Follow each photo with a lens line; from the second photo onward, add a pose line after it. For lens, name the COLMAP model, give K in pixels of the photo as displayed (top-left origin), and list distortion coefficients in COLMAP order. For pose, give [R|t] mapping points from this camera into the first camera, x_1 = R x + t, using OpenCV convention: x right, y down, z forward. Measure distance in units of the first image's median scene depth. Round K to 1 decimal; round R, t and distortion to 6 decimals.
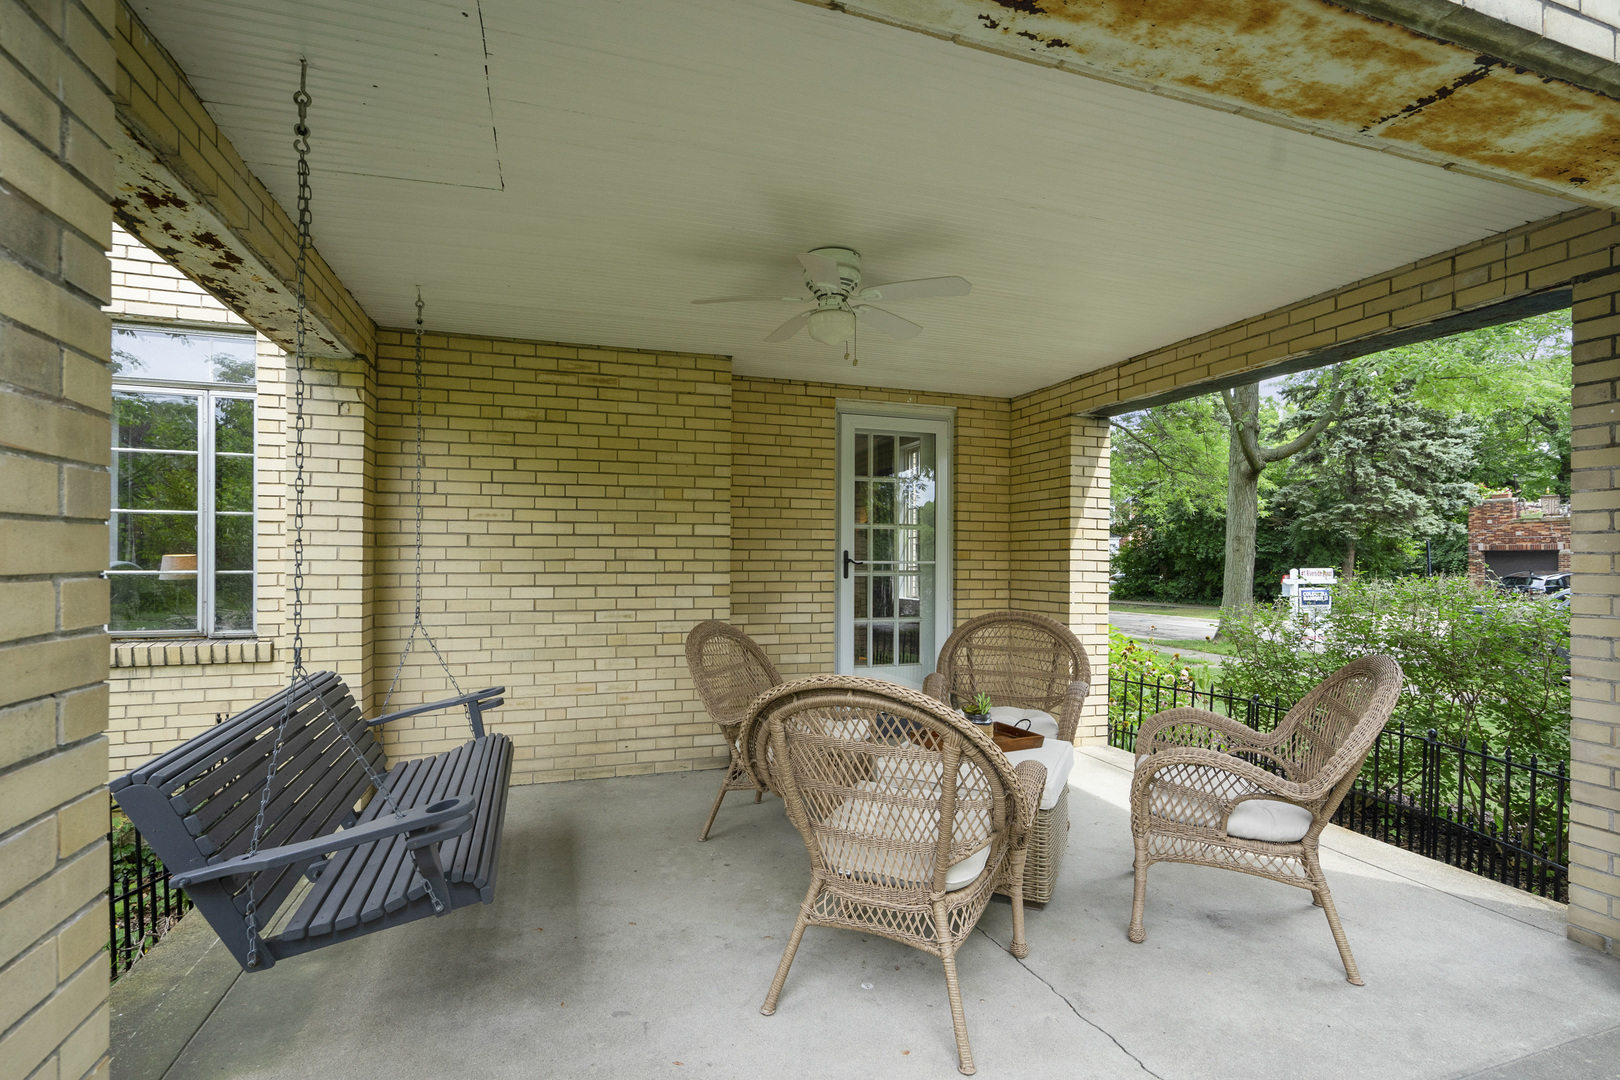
lens RADIAL K [[746.8, 0, 804.8], [0, 746.8, 545.0], [0, 0, 1]] dist [-0.000054, 0.003894]
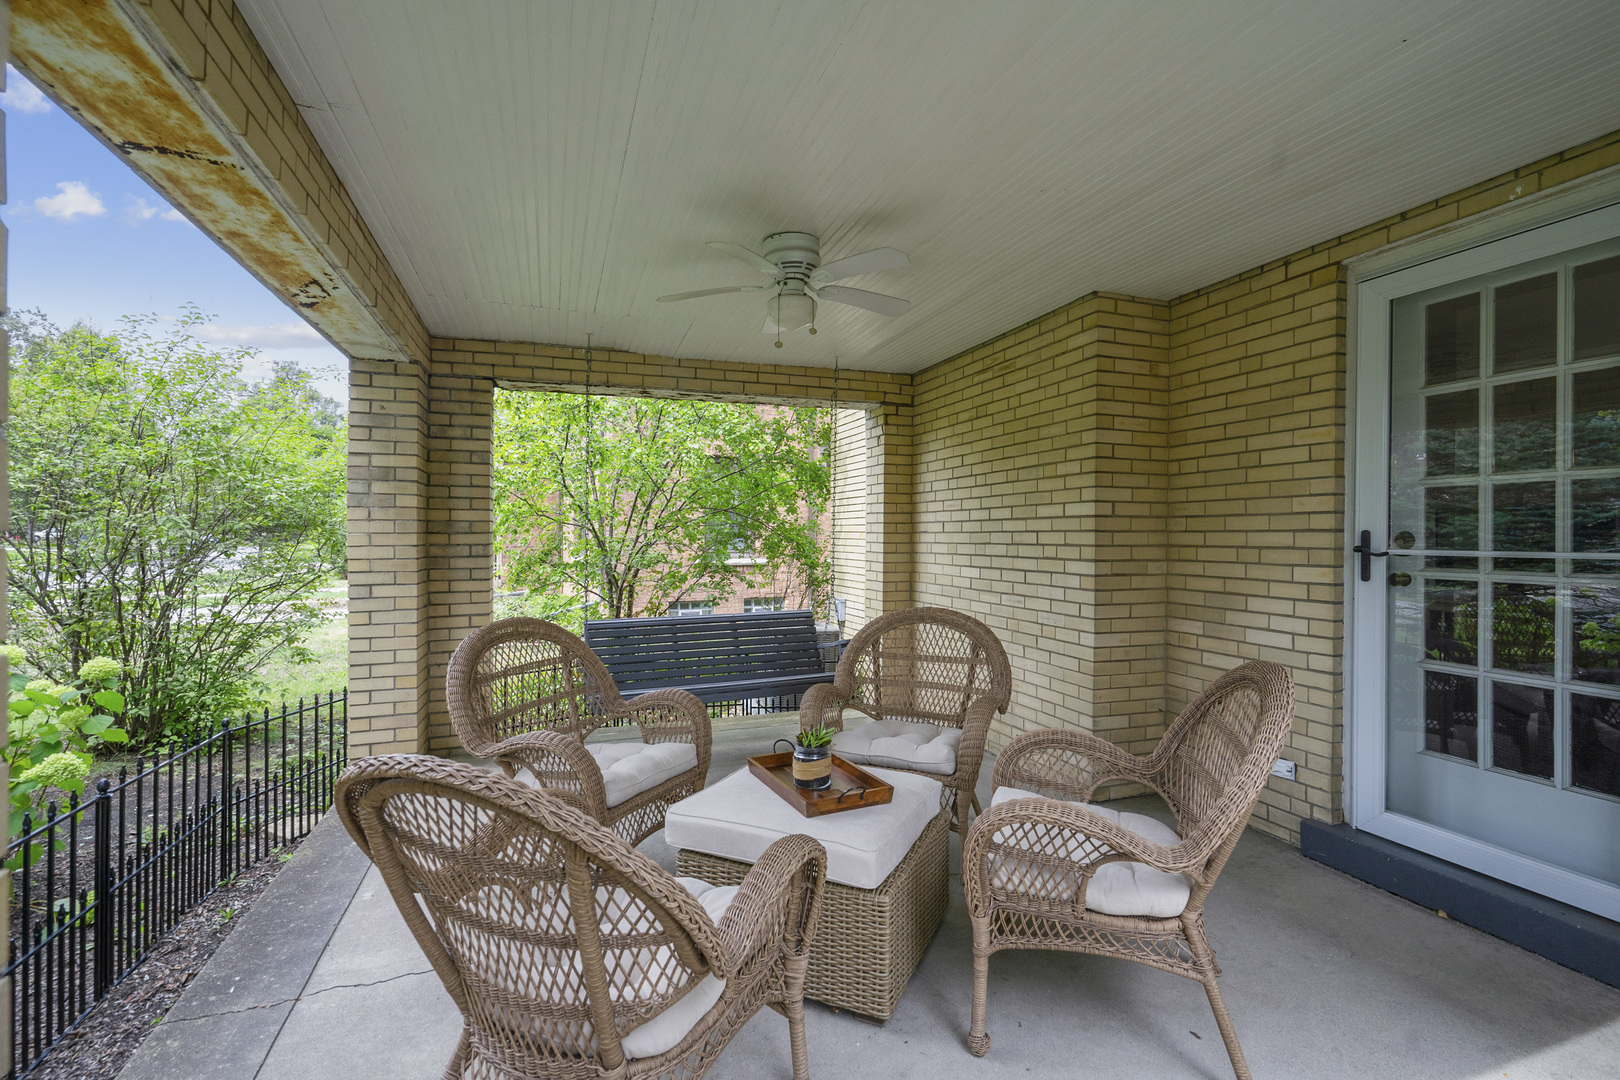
lens RADIAL K [[746.8, 0, 818.3], [0, 746.8, 535.1], [0, 0, 1]] dist [-0.000054, 0.003894]
pose [[0.010203, -0.004061, -0.999940, 0.623407], [0.015592, 0.999871, -0.003901, 0.006808], [0.999826, -0.015551, 0.010265, 0.614572]]
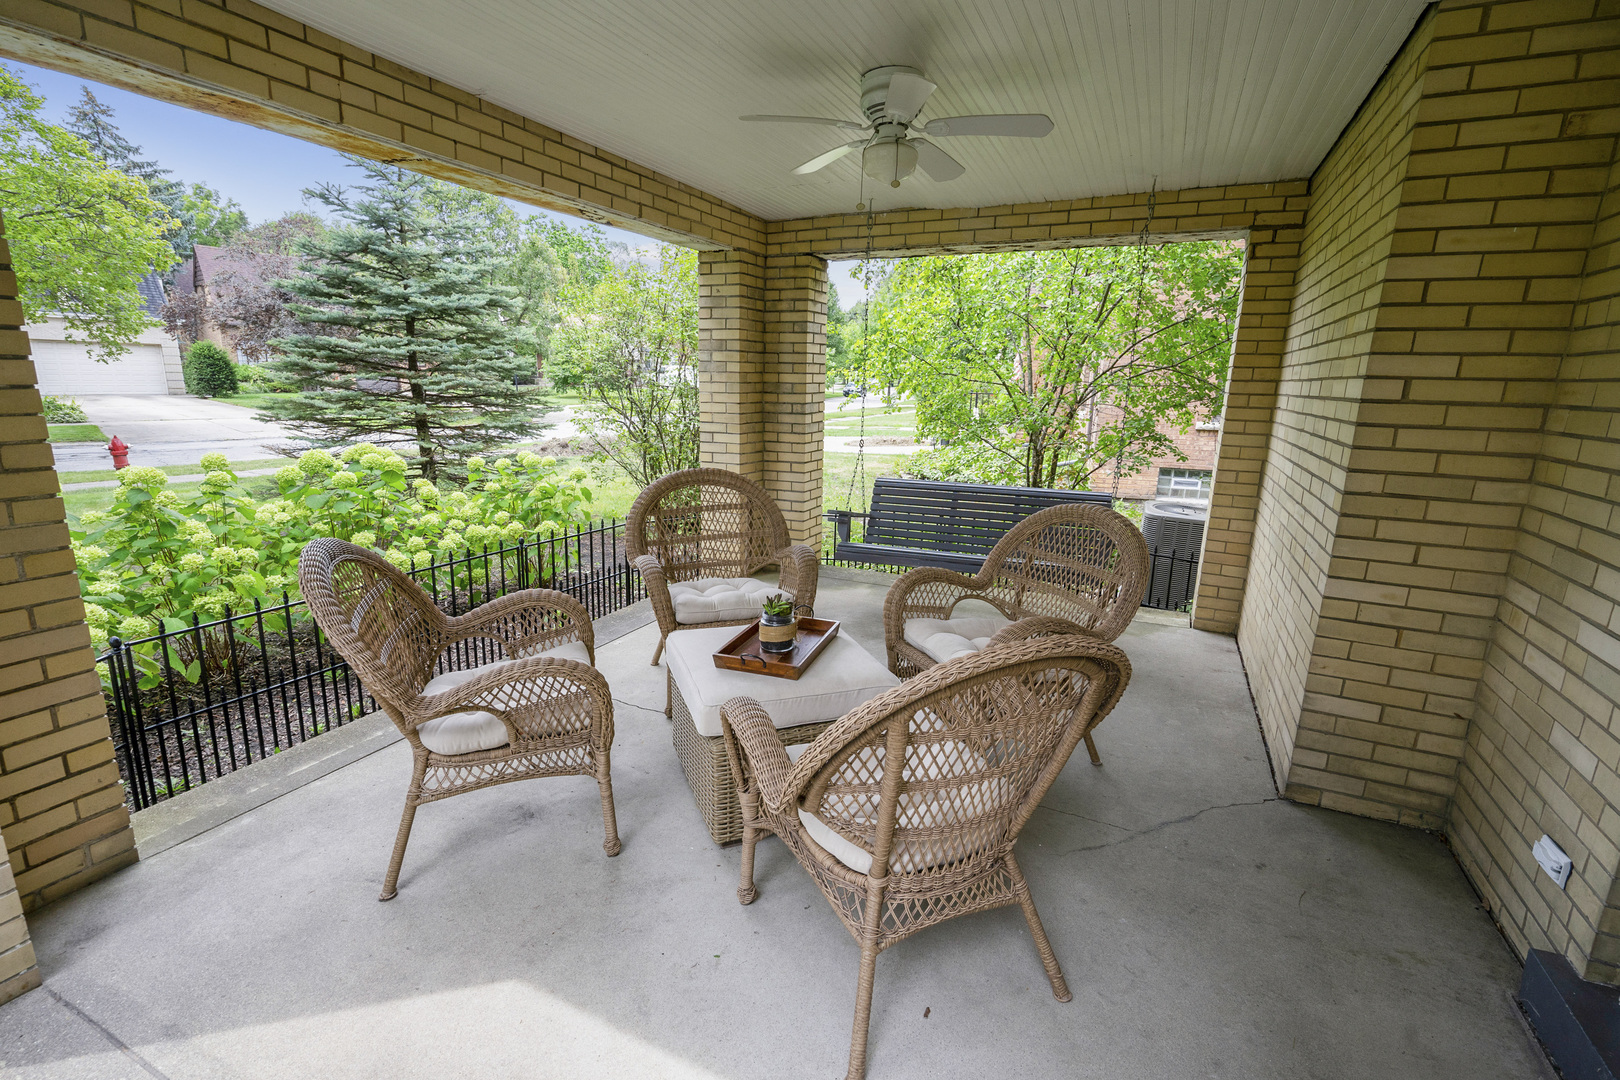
lens RADIAL K [[746.8, 0, 813.9], [0, 746.8, 544.9], [0, 0, 1]] dist [-0.000054, 0.003894]
pose [[-0.704662, 0.138683, -0.695858, 0.487034], [-0.012369, 0.978163, 0.207471, -0.013995], [0.709435, 0.154804, -0.687559, 0.966881]]
